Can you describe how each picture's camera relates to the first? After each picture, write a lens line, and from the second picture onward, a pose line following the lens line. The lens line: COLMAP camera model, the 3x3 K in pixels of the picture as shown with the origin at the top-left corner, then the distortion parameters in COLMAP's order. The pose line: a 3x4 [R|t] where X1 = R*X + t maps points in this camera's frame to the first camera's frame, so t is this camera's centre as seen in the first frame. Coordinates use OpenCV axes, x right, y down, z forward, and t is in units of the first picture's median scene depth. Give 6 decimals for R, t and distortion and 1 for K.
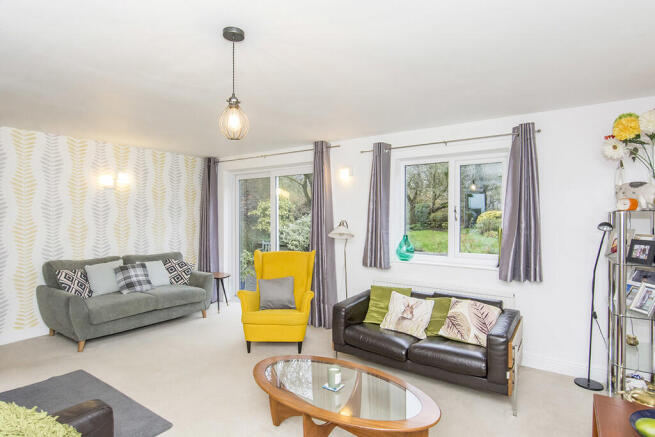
lens RADIAL K [[347.9, 0, 327.5], [0, 347.9, 218.5], [0, 0, 1]] dist [0.000147, -0.000988]
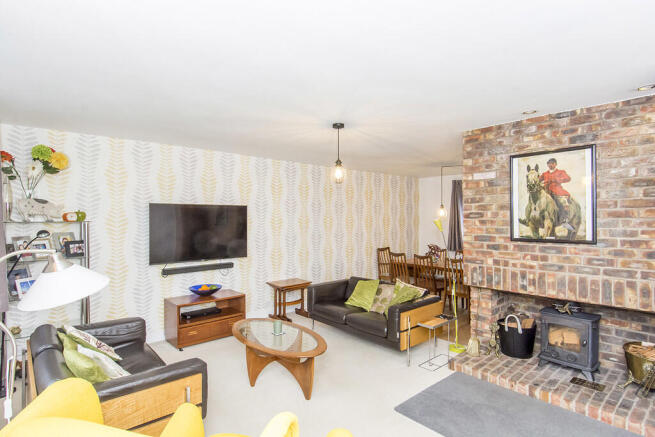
lens RADIAL K [[347.9, 0, 327.5], [0, 347.9, 218.5], [0, 0, 1]] dist [0.000147, -0.000988]
pose [[-0.971588, 0.000141, 0.236681, -0.287548], [0.003013, 0.999926, 0.011774, -0.029028], [-0.236661, 0.012153, -0.971516, 1.213019]]
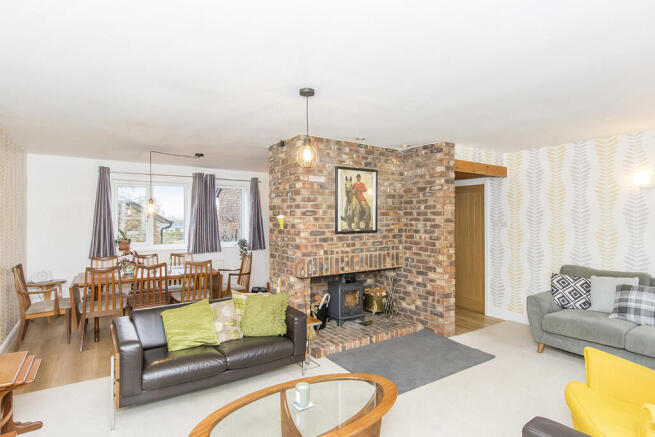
lens RADIAL K [[347.9, 0, 327.5], [0, 347.9, 218.5], [0, 0, 1]] dist [0.000147, -0.000988]
pose [[-0.368357, -0.005536, -0.929668, 0.428897], [-0.008297, 0.999962, -0.002668, -0.008604], [0.929647, 0.006731, -0.368389, 0.691125]]
